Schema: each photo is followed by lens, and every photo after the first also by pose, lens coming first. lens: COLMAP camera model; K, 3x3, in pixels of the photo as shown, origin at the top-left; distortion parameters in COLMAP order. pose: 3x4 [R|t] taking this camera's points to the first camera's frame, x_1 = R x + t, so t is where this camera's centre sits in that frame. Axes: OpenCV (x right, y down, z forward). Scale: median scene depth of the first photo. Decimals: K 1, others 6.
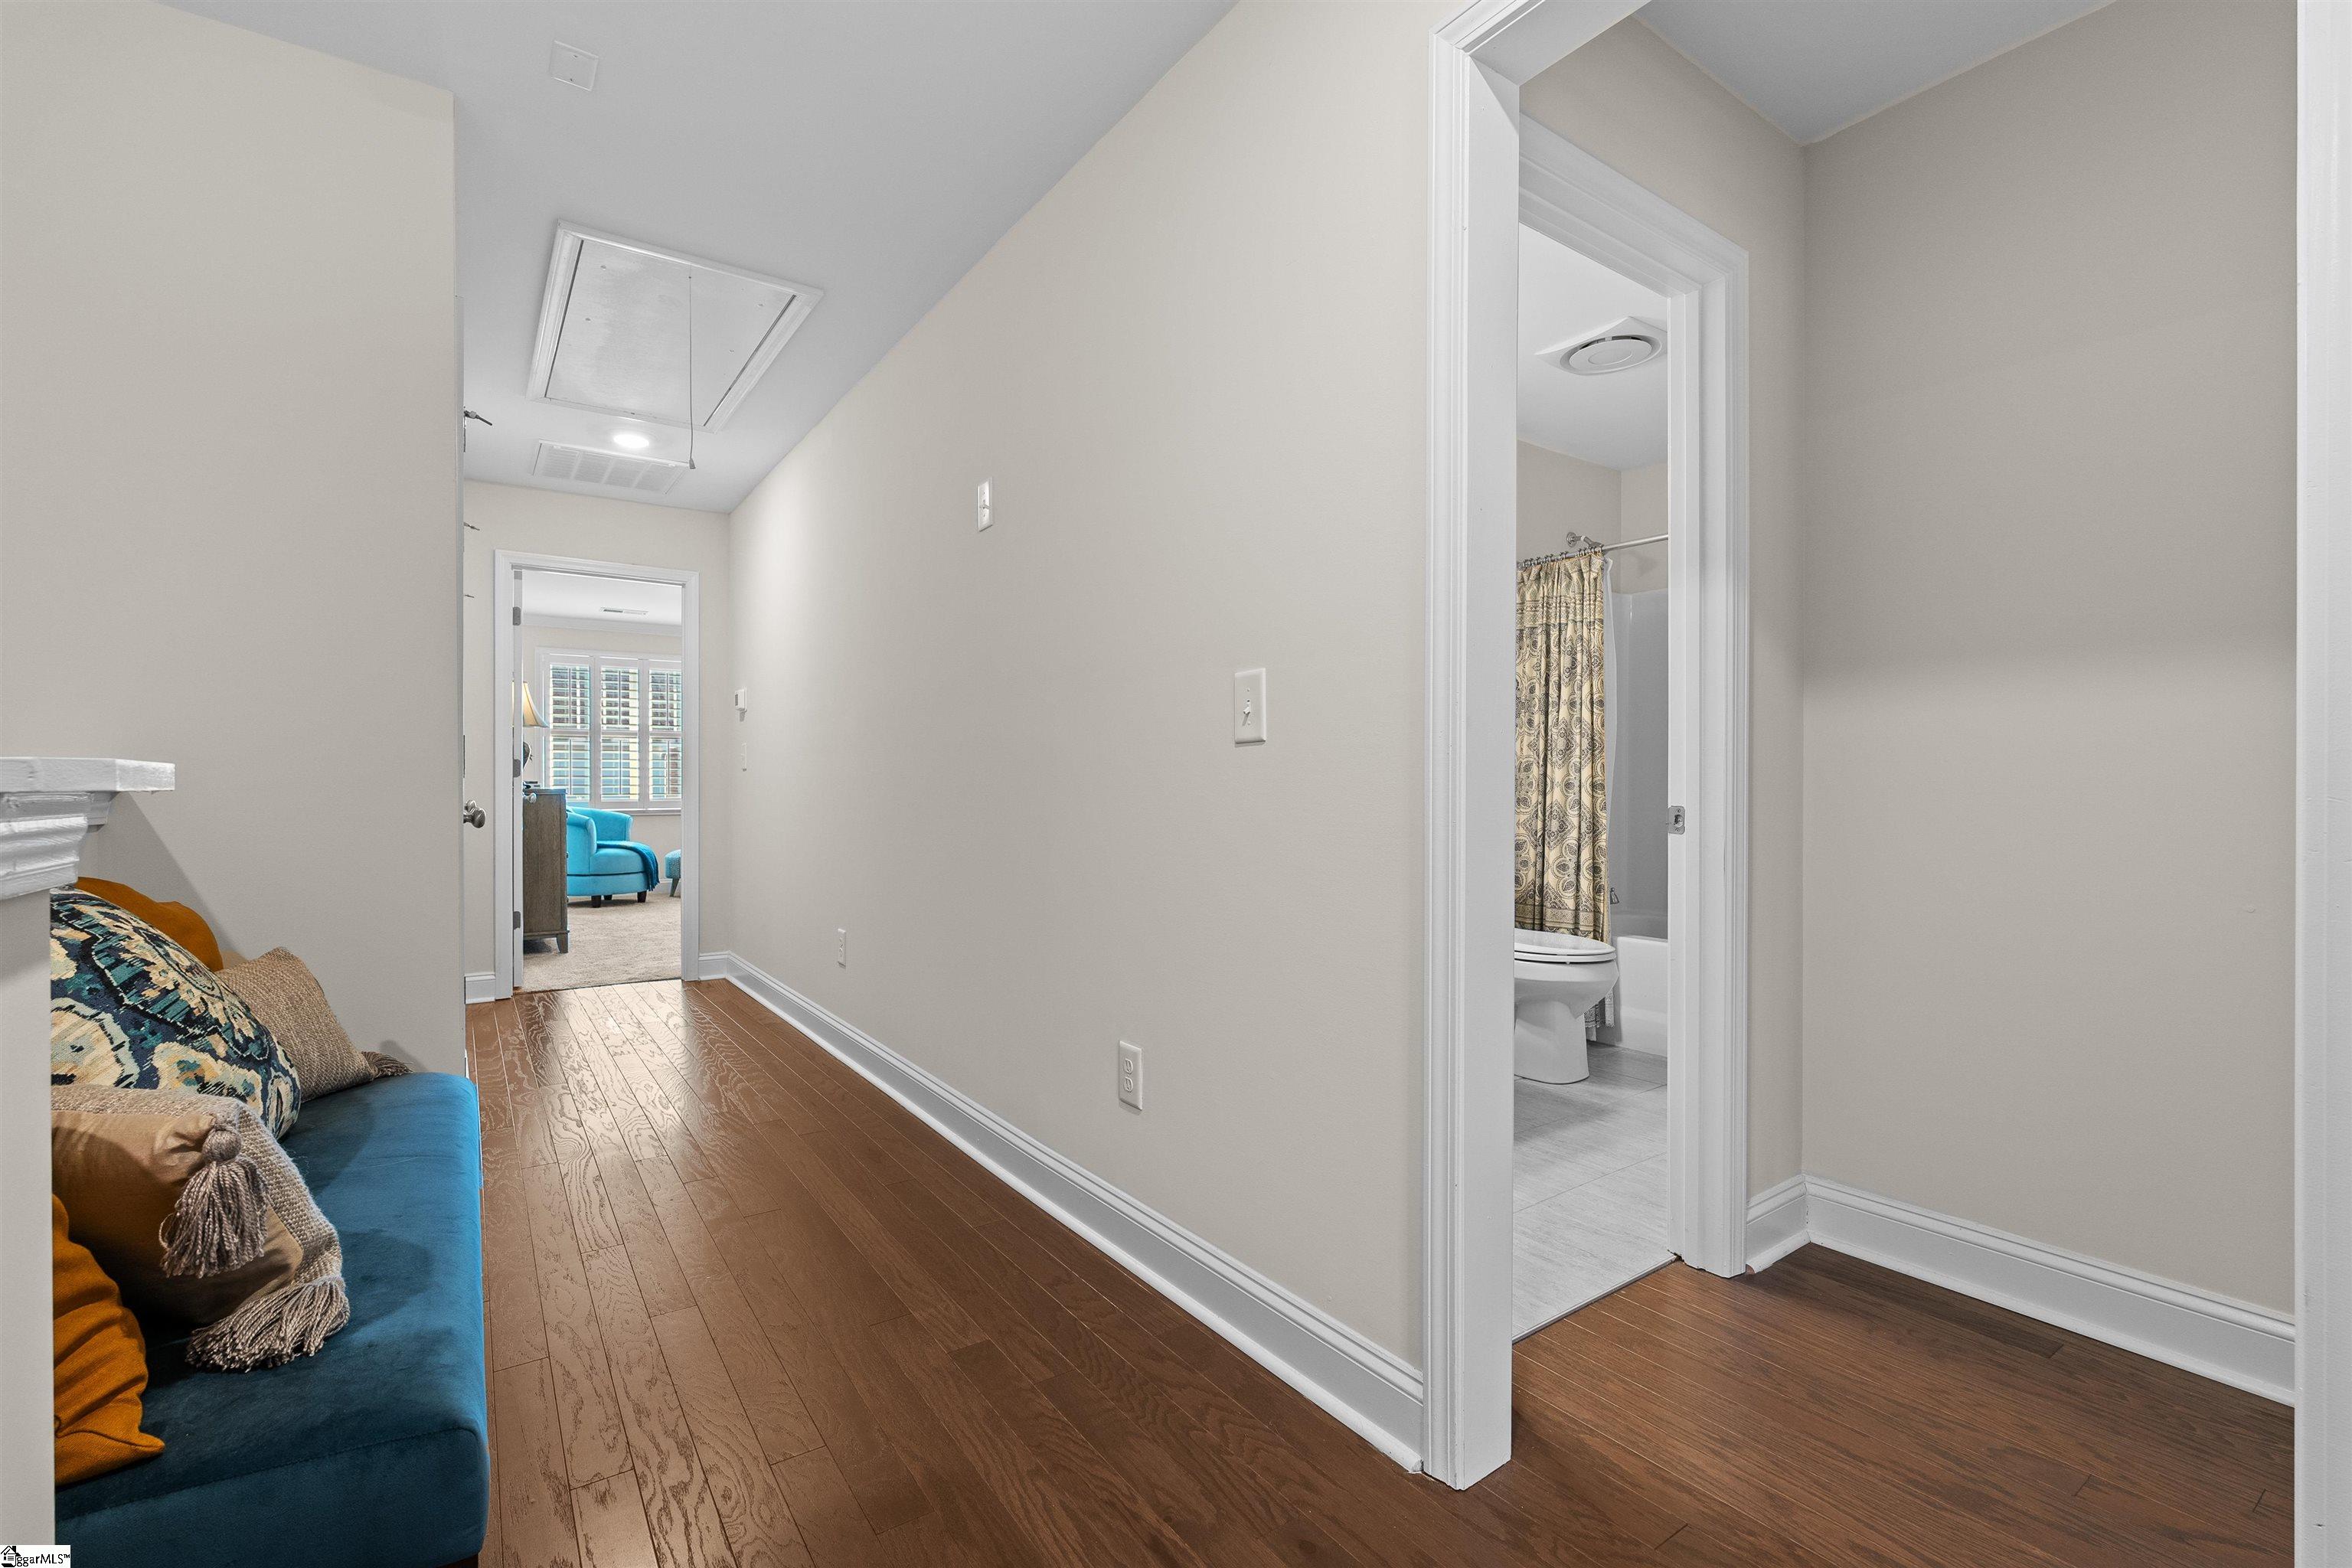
lens RADIAL K [[1029.5, 0, 1176.5], [0, 1029.5, 777.9], [0, 0, 1]] dist [-0.003462, -0.000307]
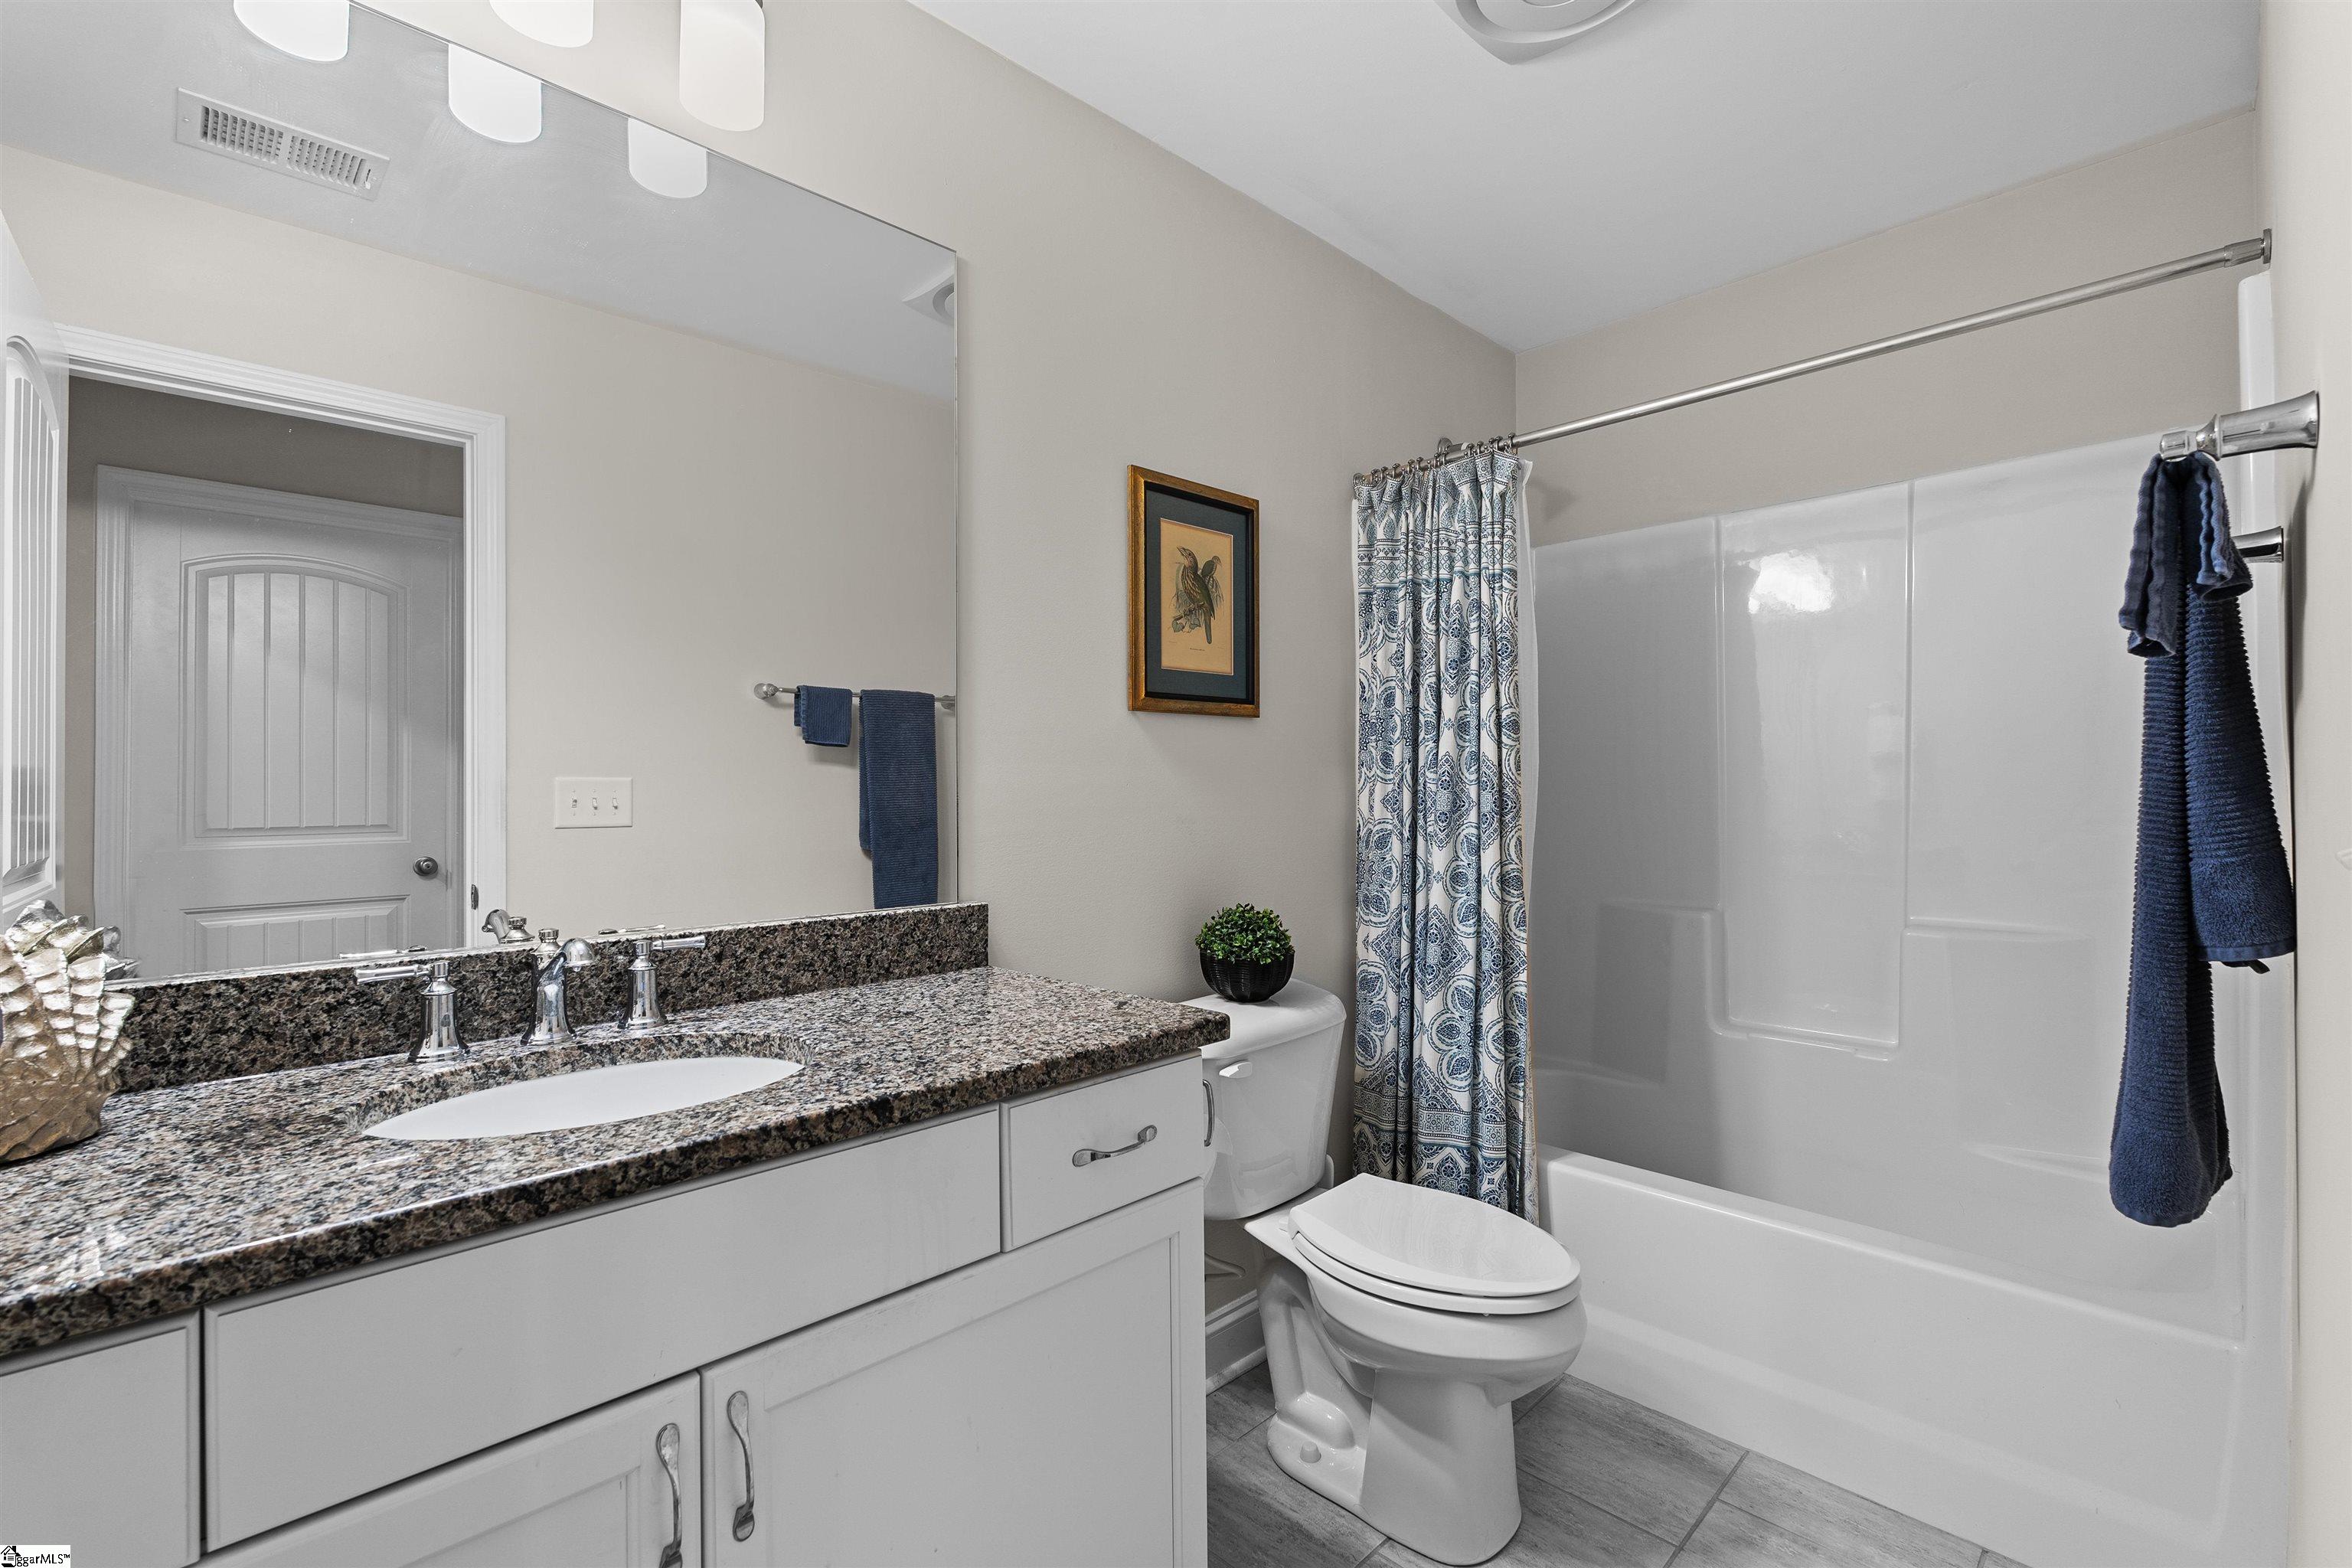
lens RADIAL K [[1029.5, 0, 1173.5], [0, 1029.5, 780.1], [0, 0, 1]] dist [-0.003462, -0.000307]
pose [[0.988612, -0.008391, 0.150250, 0.152994], [0.007874, 0.999961, 0.004034, -0.047344], [-0.150278, -0.002805, 0.988640, 0.487305]]
